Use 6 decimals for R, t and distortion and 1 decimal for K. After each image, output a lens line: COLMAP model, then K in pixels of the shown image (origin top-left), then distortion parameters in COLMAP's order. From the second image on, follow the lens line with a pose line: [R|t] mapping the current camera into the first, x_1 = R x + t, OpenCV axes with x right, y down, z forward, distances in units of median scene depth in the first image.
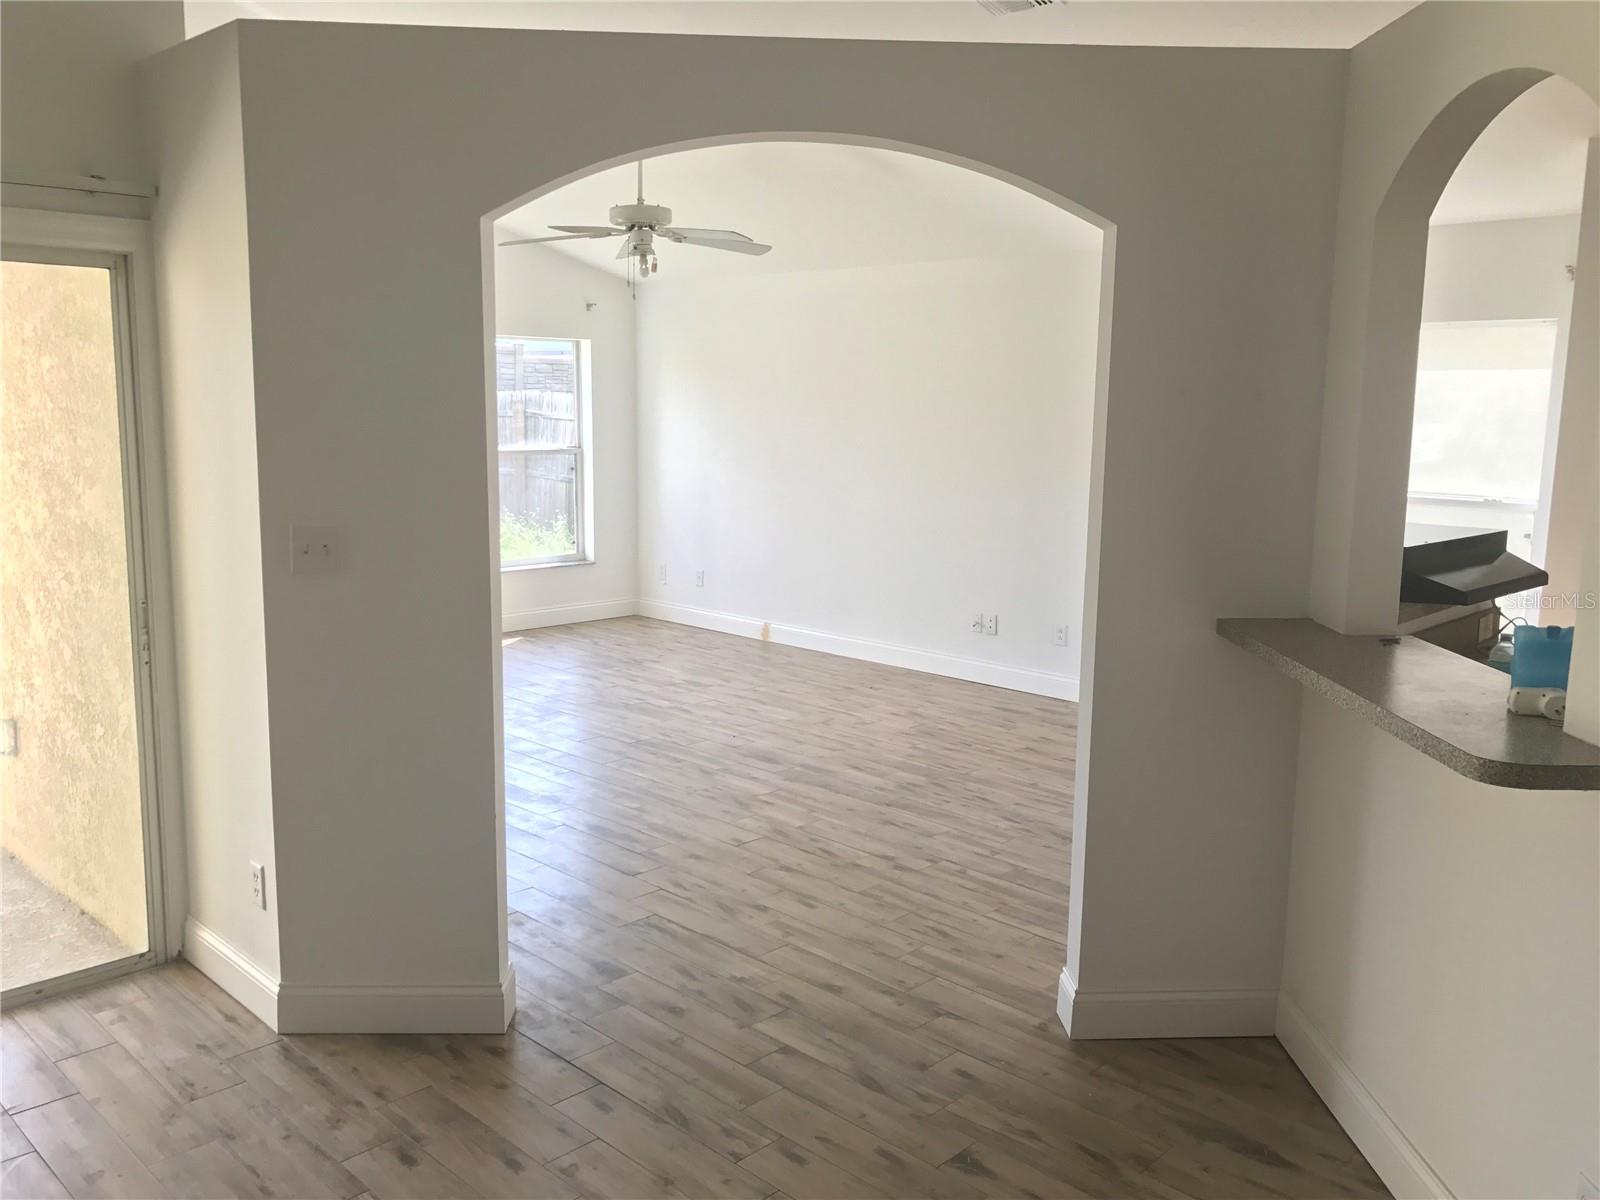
lens RADIAL K [[1319.1, 0, 800.1], [0, 1319.1, 599.9], [0, 0, 1]] dist [0.003101, -0.000780]
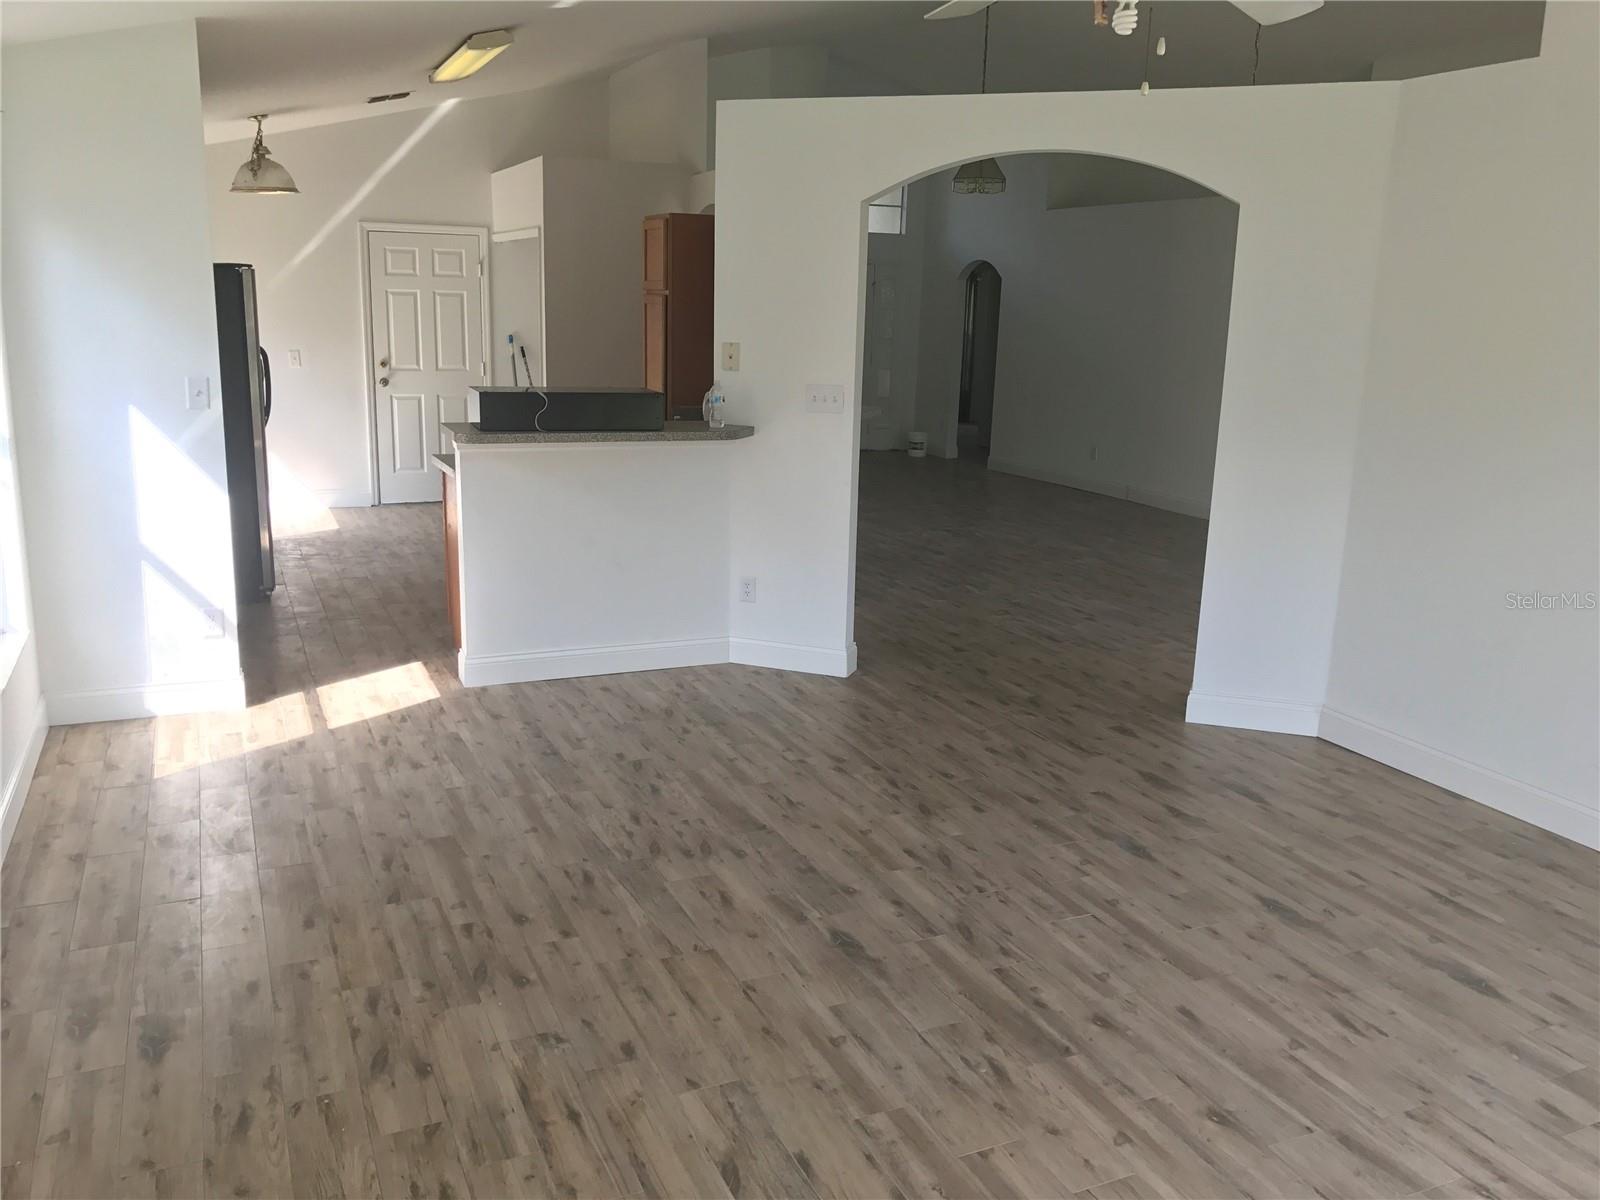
lens RADIAL K [[1319.1, 0, 800.3], [0, 1319.1, 599.9], [0, 0, 1]] dist [0.003101, -0.000780]
pose [[-0.929908, -0.118907, 0.348040, -0.212105], [0.018118, 0.930337, 0.366257, -0.258939], [-0.367345, 0.346891, -0.862974, 1.629236]]
